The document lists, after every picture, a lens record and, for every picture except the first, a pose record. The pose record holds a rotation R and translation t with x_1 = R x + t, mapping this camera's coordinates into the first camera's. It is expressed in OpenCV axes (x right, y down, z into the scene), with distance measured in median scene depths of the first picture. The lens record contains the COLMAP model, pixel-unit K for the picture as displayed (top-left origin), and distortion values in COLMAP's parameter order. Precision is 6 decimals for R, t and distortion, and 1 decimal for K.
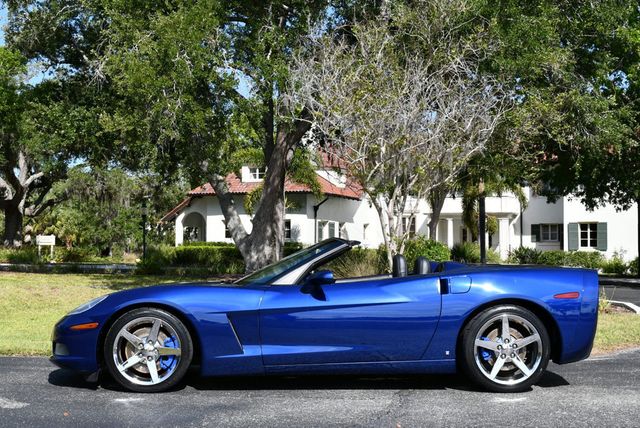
lens RADIAL K [[942.2, 0, 319.3], [0, 942.2, 226.6], [0, 0, 1]] dist [-0.046402, 0.045413]
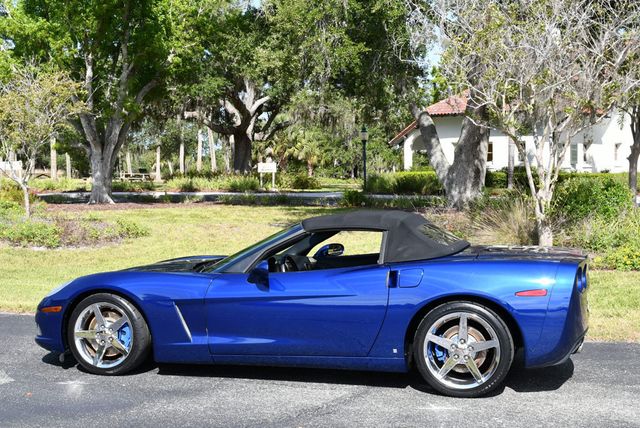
lens RADIAL K [[1012.4, 0, 319.5], [0, 1012.4, 214.2], [0, 0, 1]] dist [-0.028933, -0.030673]
pose [[0.957665, 0.004921, -0.287843, 0.061693], [0.017399, 0.997037, 0.074934, -0.014327], [0.287359, -0.076769, 0.954741, 0.002265]]
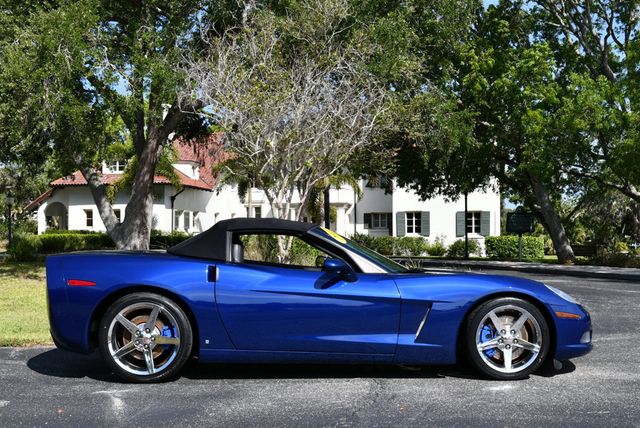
lens RADIAL K [[838.4, 0, 319.7], [0, 838.4, 216.6], [0, 0, 1]] dist [-0.035681, -0.030887]
pose [[0.980950, -0.001541, 0.194254, -0.025783], [0.001220, 0.999998, 0.001774, -0.000171], [-0.194257, -0.001504, 0.980950, 0.021346]]
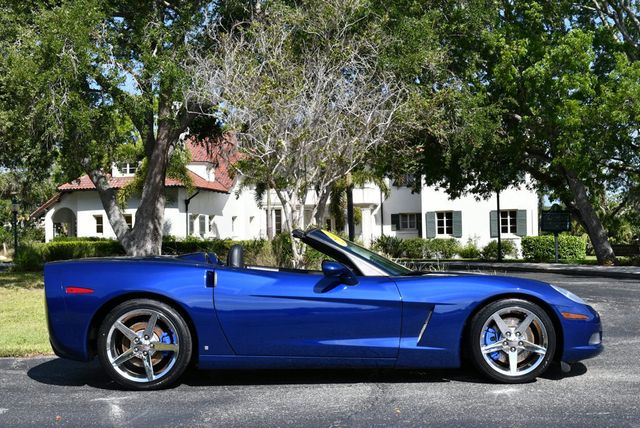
lens RADIAL K [[903.3, 0, 319.6], [0, 903.3, 212.2], [0, 0, 1]] dist [-0.030237, -0.030215]
pose [[0.986478, -0.017136, 0.162994, -0.022143], [0.018270, 0.999818, -0.005464, -0.000319], [-0.162870, 0.008368, 0.986612, 0.010438]]
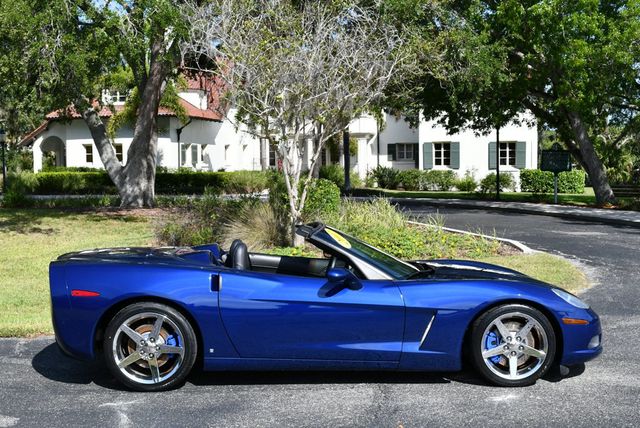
lens RADIAL K [[925.0, 0, 318.9], [0, 925.0, 212.5], [0, 0, 1]] dist [-0.026152, -0.022361]
pose [[0.985483, -0.023513, 0.168139, -0.024744], [0.009054, 0.996233, 0.086244, -0.017268], [-0.169534, -0.083470, 0.981983, 0.007275]]
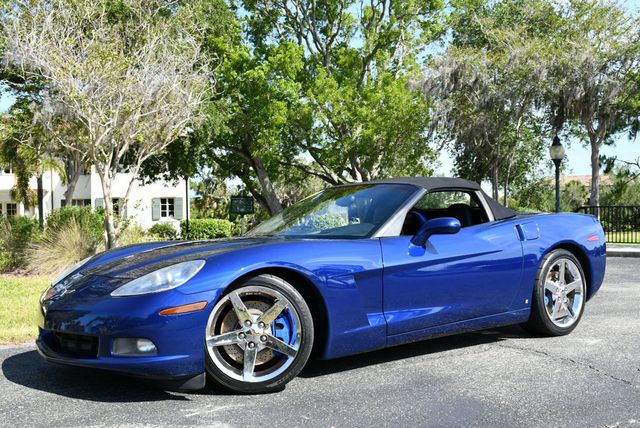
lens RADIAL K [[733.0, 0, 320.1], [0, 733.0, 214.6], [0, 0, 1]] dist [-0.070362, -0.006631]
pose [[0.785859, -0.013384, 0.618260, -0.091364], [0.005598, 0.999879, 0.014529, 0.005707], [-0.618380, -0.007957, 0.785839, 0.095292]]
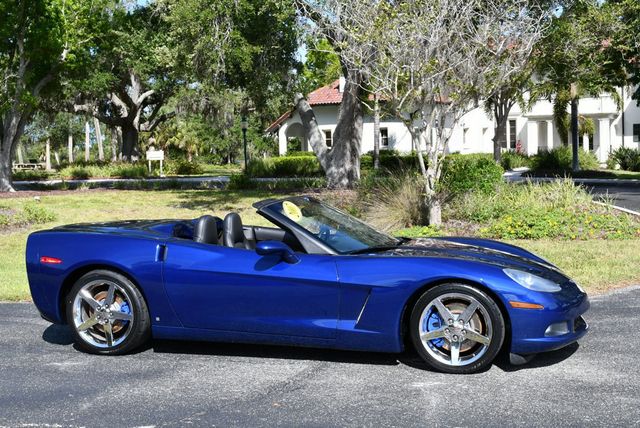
lens RADIAL K [[900.4, 0, 321.2], [0, 900.4, 213.3], [0, 0, 1]] dist [-0.039593, -0.032454]
pose [[0.988968, -0.017684, -0.147070, 0.041481], [0.032286, 0.994712, 0.097498, -0.012661], [0.144568, -0.101170, 0.984309, 0.015424]]
